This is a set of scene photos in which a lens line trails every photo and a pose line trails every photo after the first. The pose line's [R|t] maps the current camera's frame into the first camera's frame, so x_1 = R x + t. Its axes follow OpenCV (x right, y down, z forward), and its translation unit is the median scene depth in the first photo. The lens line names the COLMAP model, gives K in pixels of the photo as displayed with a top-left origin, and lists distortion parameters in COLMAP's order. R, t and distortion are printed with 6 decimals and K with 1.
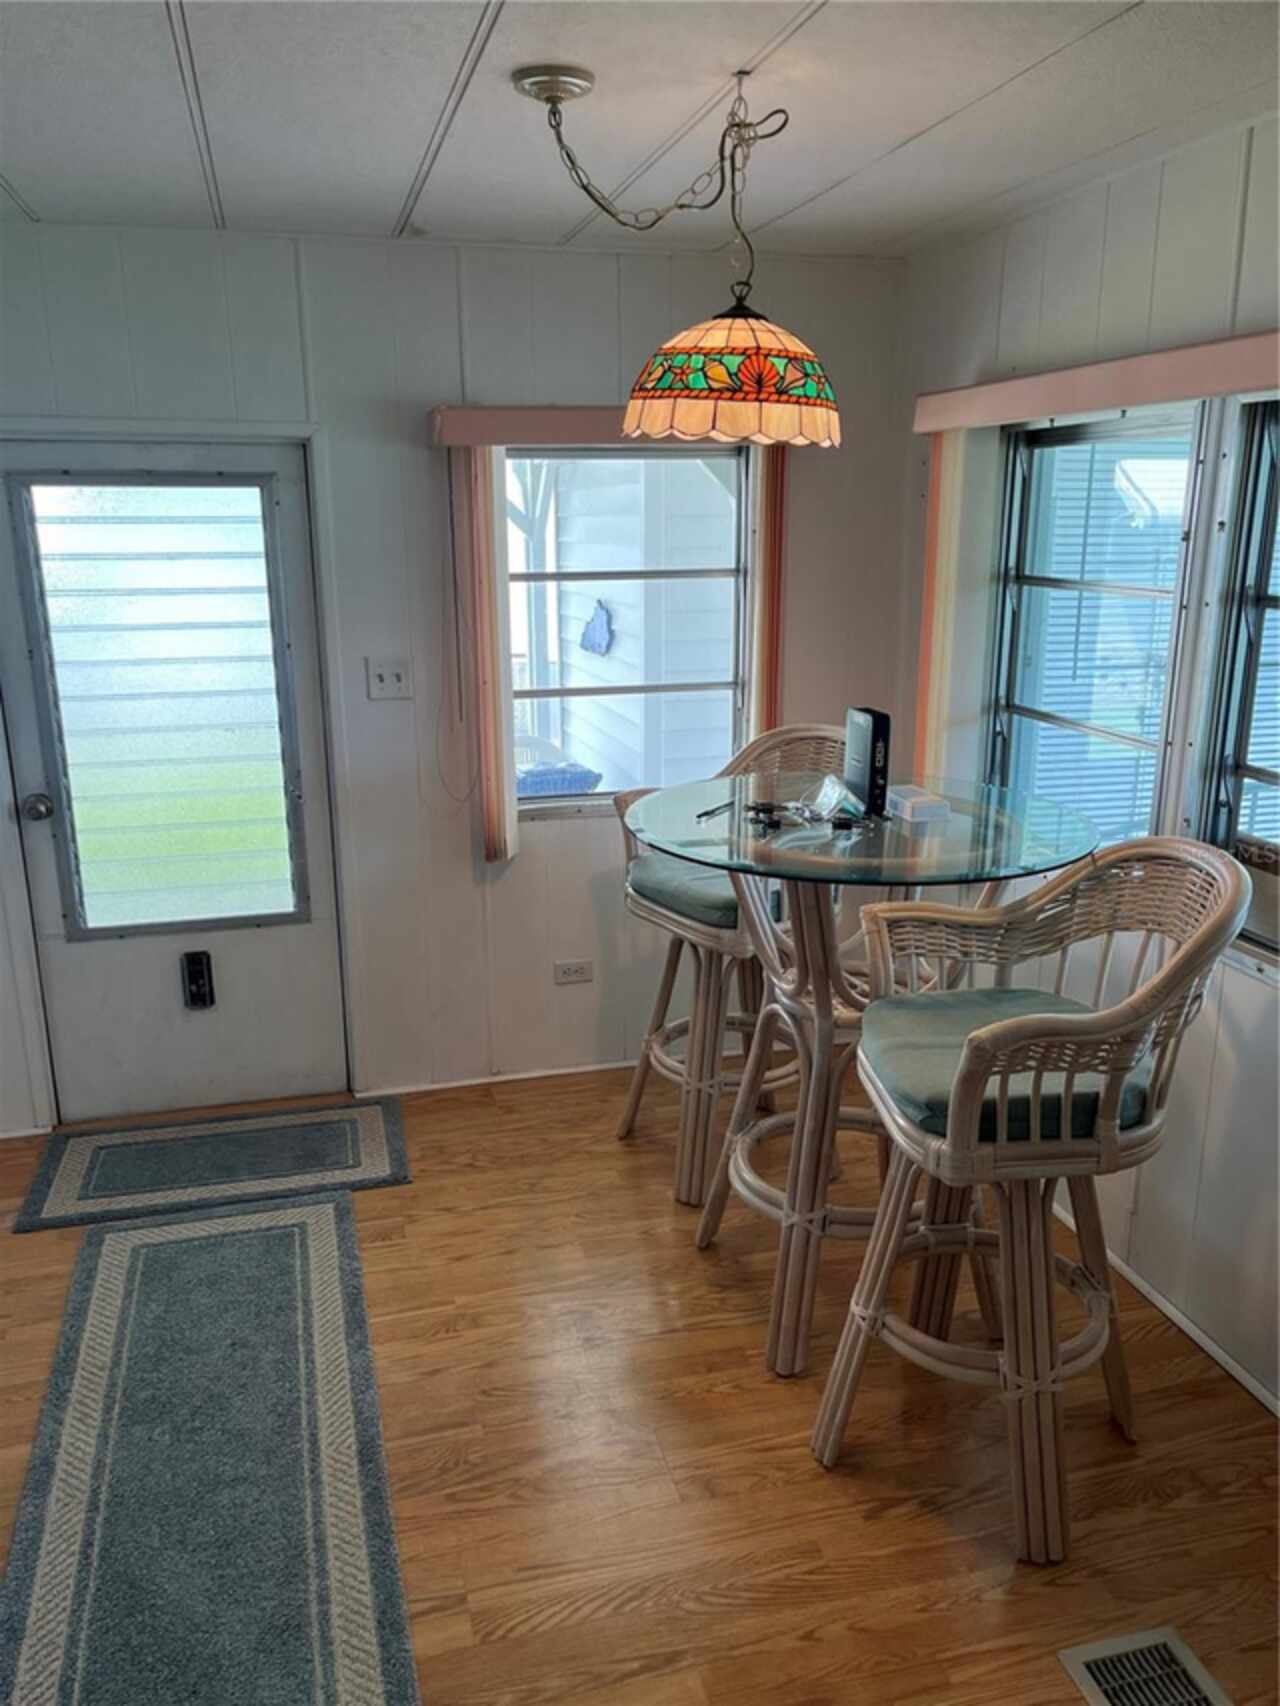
lens RADIAL K [[1323.4, 0, 639.2], [0, 1323.4, 867.2], [0, 0, 1]] dist [0.003923, 0.001861]
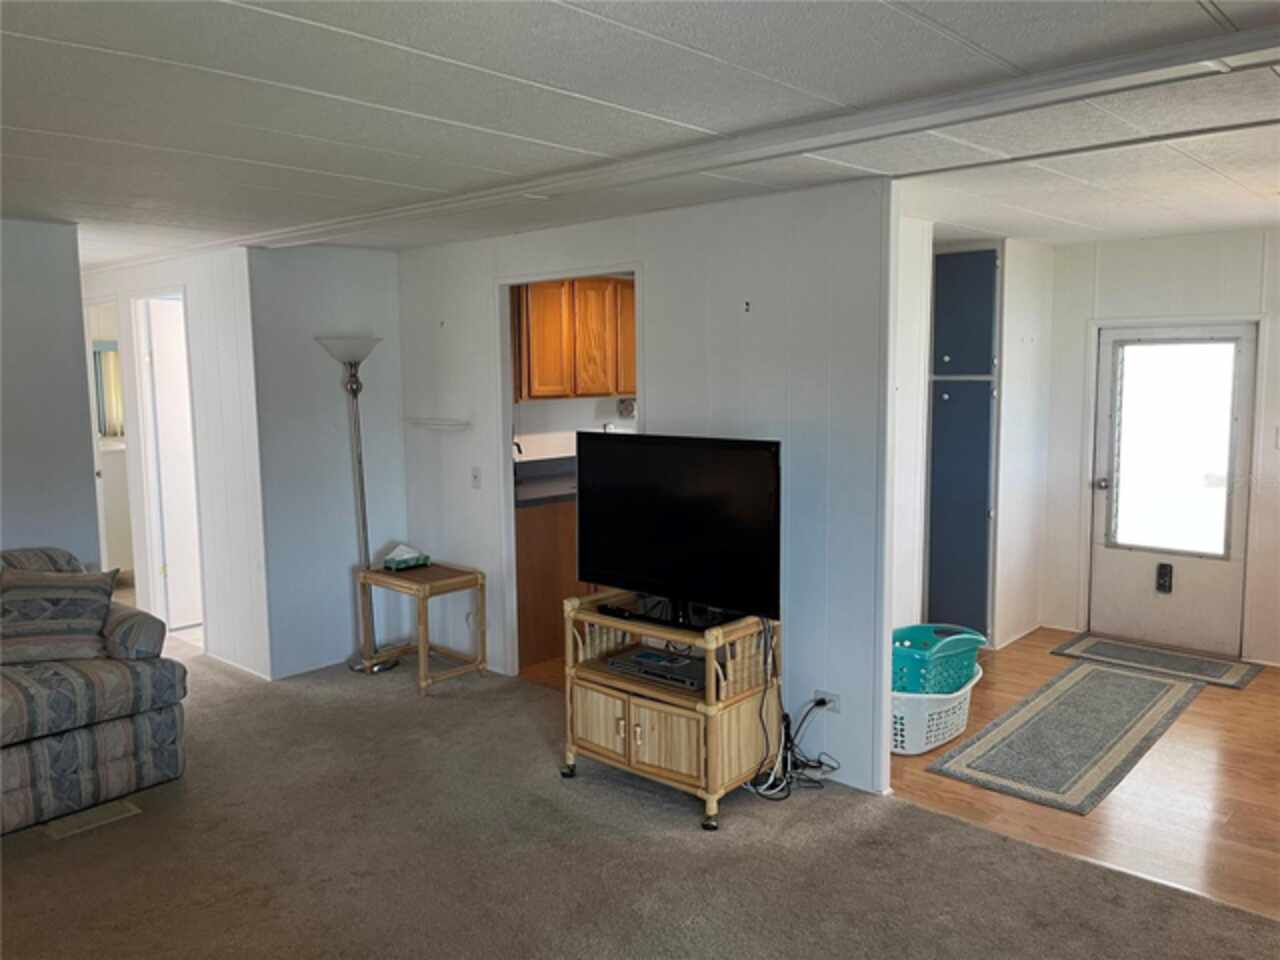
lens RADIAL K [[965.9, 0, 647.2], [0, 965.9, 472.6], [0, 0, 1]] dist [0.059319, -0.087074]
pose [[0.550655, 0.092822, -0.829556, 0.655176], [-0.207110, 0.977915, -0.028057, 0.189528], [0.808631, 0.187259, 0.557719, -0.735762]]
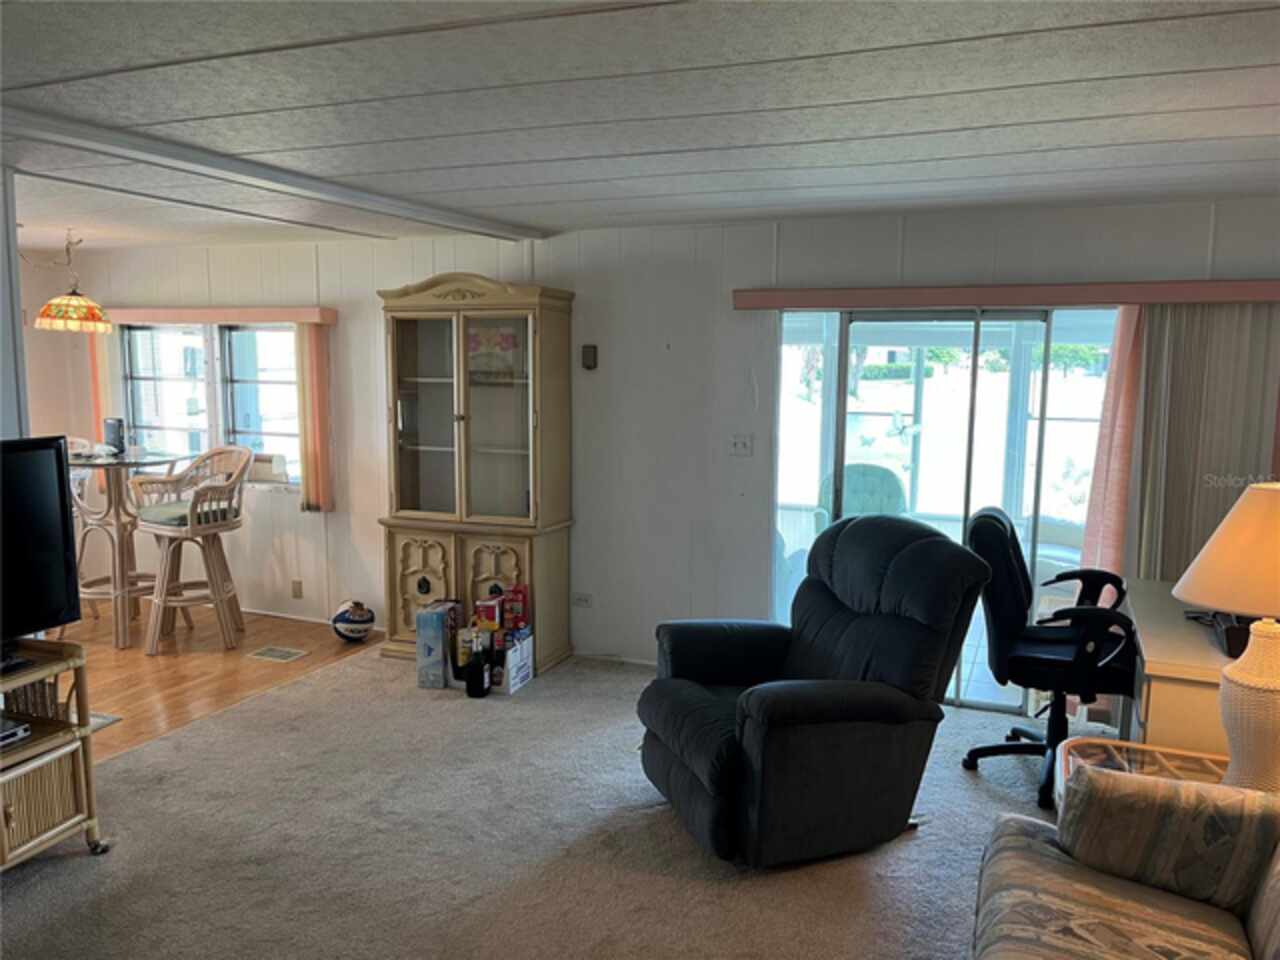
lens RADIAL K [[959.1, 0, 644.8], [0, 959.1, 482.1], [0, 0, 1]] dist [0.070519, -0.099402]
pose [[0.596490, -0.094167, 0.797077, -0.850016], [0.196628, 0.979976, -0.031371, 0.318382], [-0.778162, 0.175440, 0.603062, -1.196674]]
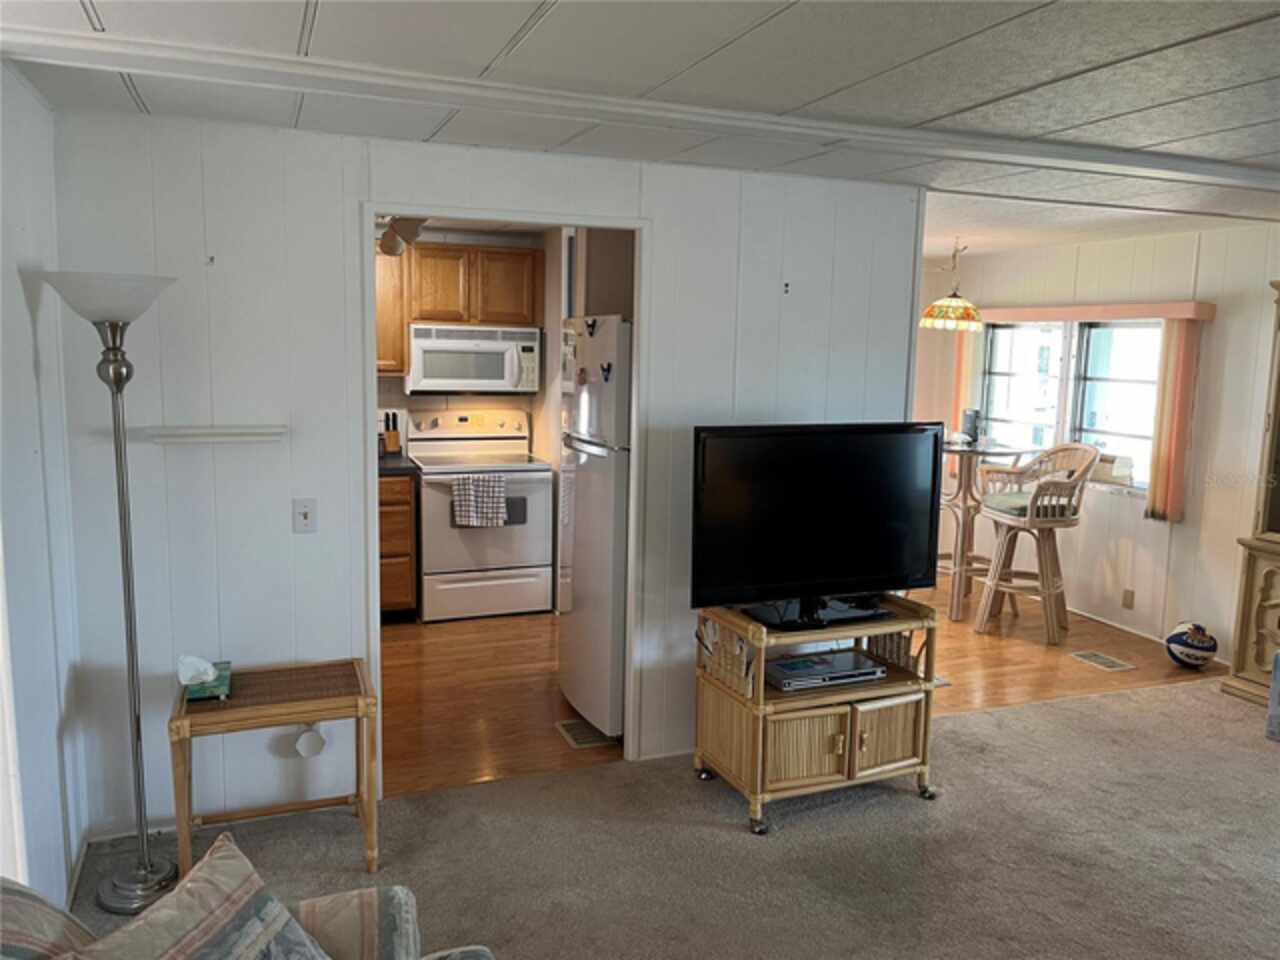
lens RADIAL K [[965.9, 0, 647.2], [0, 965.9, 472.6], [0, 0, 1]] dist [0.059319, -0.087074]
pose [[0.991909, 0.009075, 0.126628, -0.893427], [0.006956, 0.992058, -0.125586, 0.319733], [-0.126762, 0.125451, 0.983968, -1.191037]]
